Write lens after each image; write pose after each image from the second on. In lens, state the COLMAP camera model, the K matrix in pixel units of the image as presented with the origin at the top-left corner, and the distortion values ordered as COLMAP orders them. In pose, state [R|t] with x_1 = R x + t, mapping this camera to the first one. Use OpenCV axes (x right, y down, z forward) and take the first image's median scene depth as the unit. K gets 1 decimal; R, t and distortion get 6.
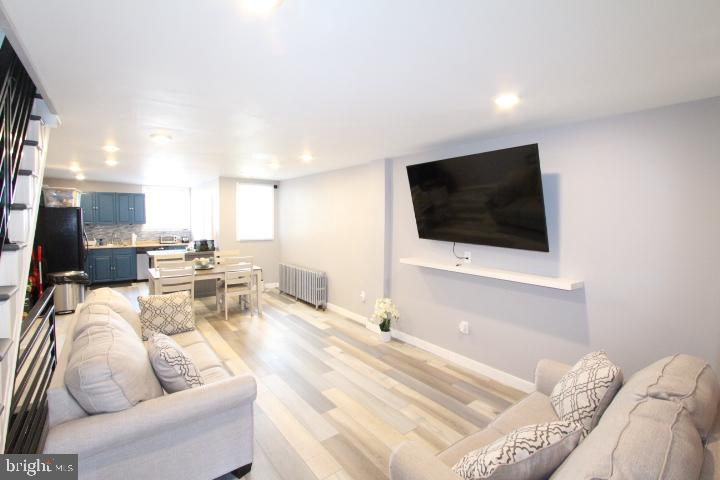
lens RADIAL K [[332.2, 0, 363.1], [0, 332.2, 233.7], [0, 0, 1]] dist [-0.023055, 0.006527]
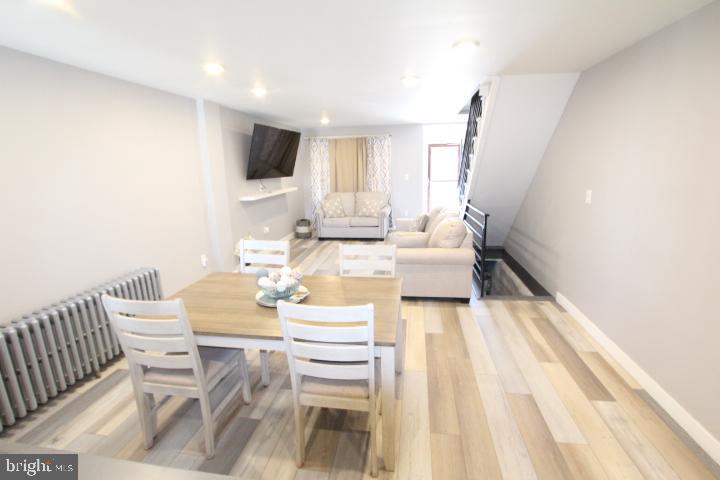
lens RADIAL K [[332.2, 0, 363.1], [0, 332.2, 233.7], [0, 0, 1]] dist [-0.023055, 0.006527]
pose [[-0.691057, -0.146543, 0.707789, -0.782079], [0.051766, 0.966683, 0.250687, -0.060472], [-0.720944, 0.209879, -0.660447, 1.127773]]
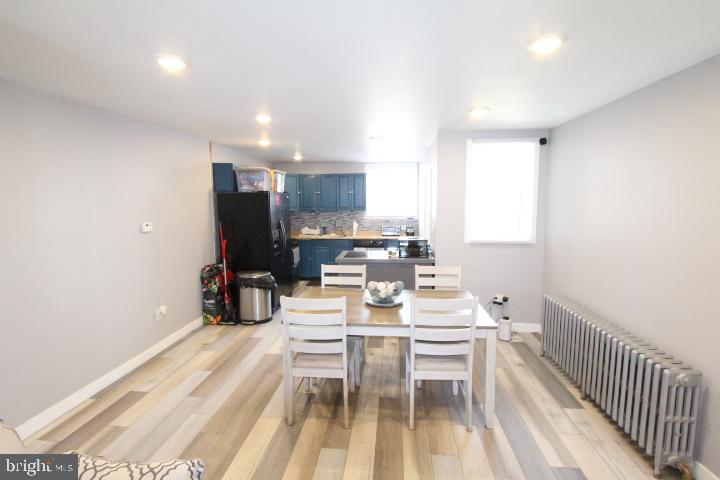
lens RADIAL K [[332.2, 0, 363.1], [0, 332.2, 233.7], [0, 0, 1]] dist [-0.023055, 0.006527]
pose [[0.732660, 0.054982, -0.678371, -0.152182], [-0.019717, 0.998028, 0.059595, -0.031513], [0.680309, -0.030287, 0.732299, 0.574038]]
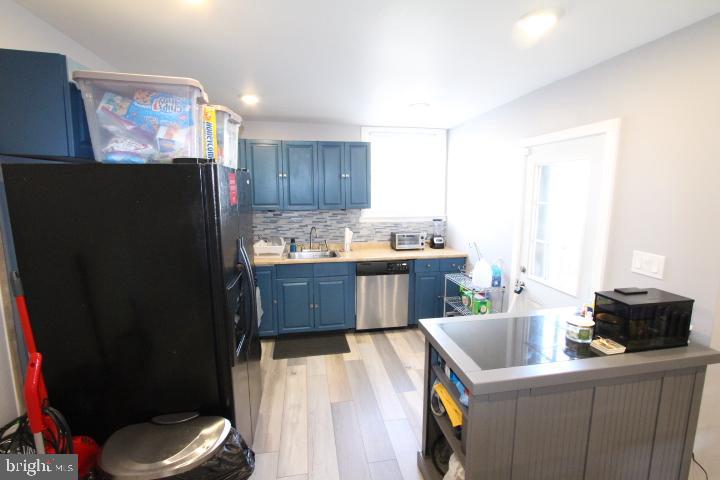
lens RADIAL K [[332.2, 0, 363.1], [0, 332.2, 233.7], [0, 0, 1]] dist [-0.023055, 0.006527]
pose [[0.888014, 0.051108, -0.456968, -0.664859], [-0.012969, 0.996192, 0.086212, -0.050718], [0.459634, -0.070631, 0.885295, 0.846190]]
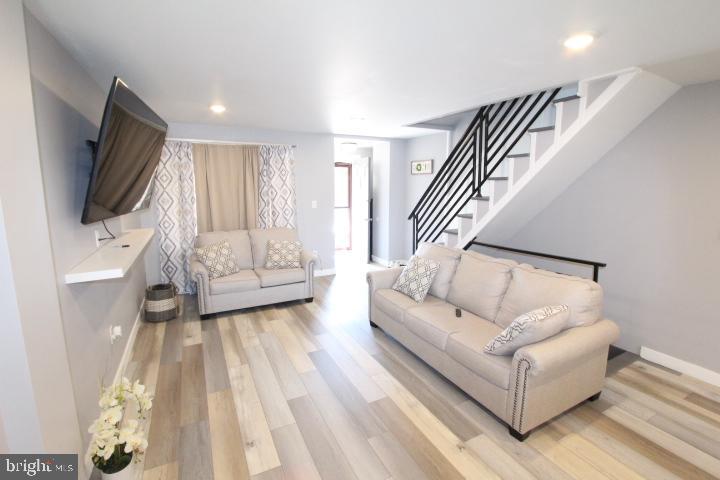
lens RADIAL K [[332.2, 0, 363.1], [0, 332.2, 233.7], [0, 0, 1]] dist [-0.023055, 0.006527]
pose [[-0.984586, -0.041127, 0.169994, -0.222782], [-0.005808, 0.979112, 0.203239, -0.052554], [-0.174802, 0.199119, -0.964259, 0.999882]]
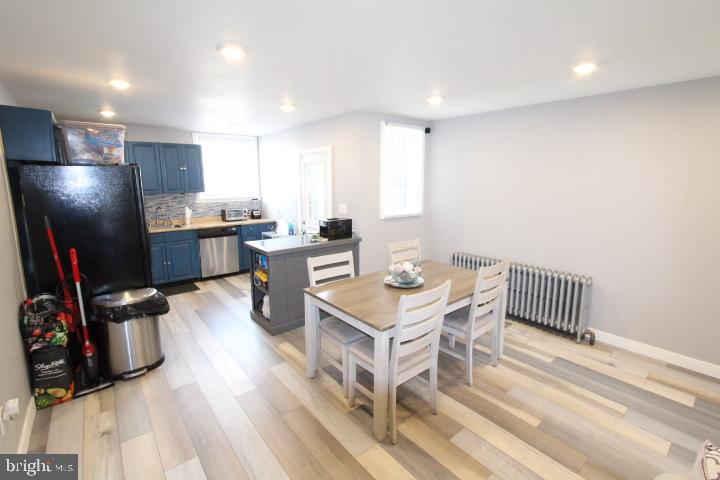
lens RADIAL K [[332.2, 0, 363.1], [0, 332.2, 233.7], [0, 0, 1]] dist [-0.023055, 0.006527]
pose [[0.999268, -0.016724, 0.034417, -0.543376], [0.012571, 0.992989, 0.117537, -0.030571], [-0.036142, -0.117019, 0.992472, 0.480808]]
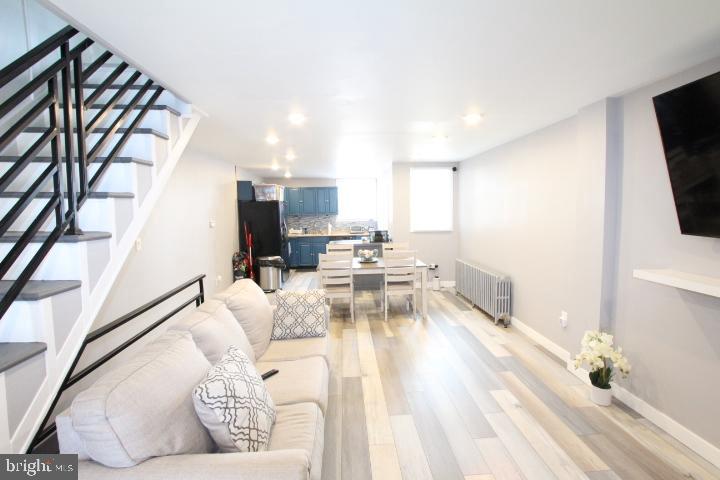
lens RADIAL K [[332.7, 0, 363.9], [0, 332.7, 233.0], [0, 0, 1]] dist [-0.022062, 0.006131]
pose [[0.828042, 0.018365, -0.560365, 0.031405], [-0.003223, 0.999603, 0.027999, -0.000837], [0.560657, -0.021378, 0.827772, 0.210516]]
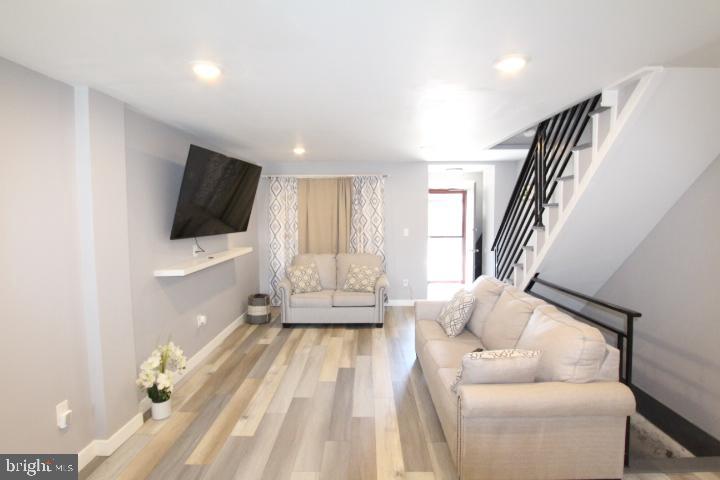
lens RADIAL K [[372.1, 0, 361.0], [0, 372.1, 238.0], [0, 0, 1]] dist [-0.001887, 0.000635]
pose [[-0.782367, -0.053779, 0.620491, -0.488319], [0.028301, 0.992166, 0.121678, -0.057033], [-0.622174, 0.112757, -0.774716, 0.991401]]
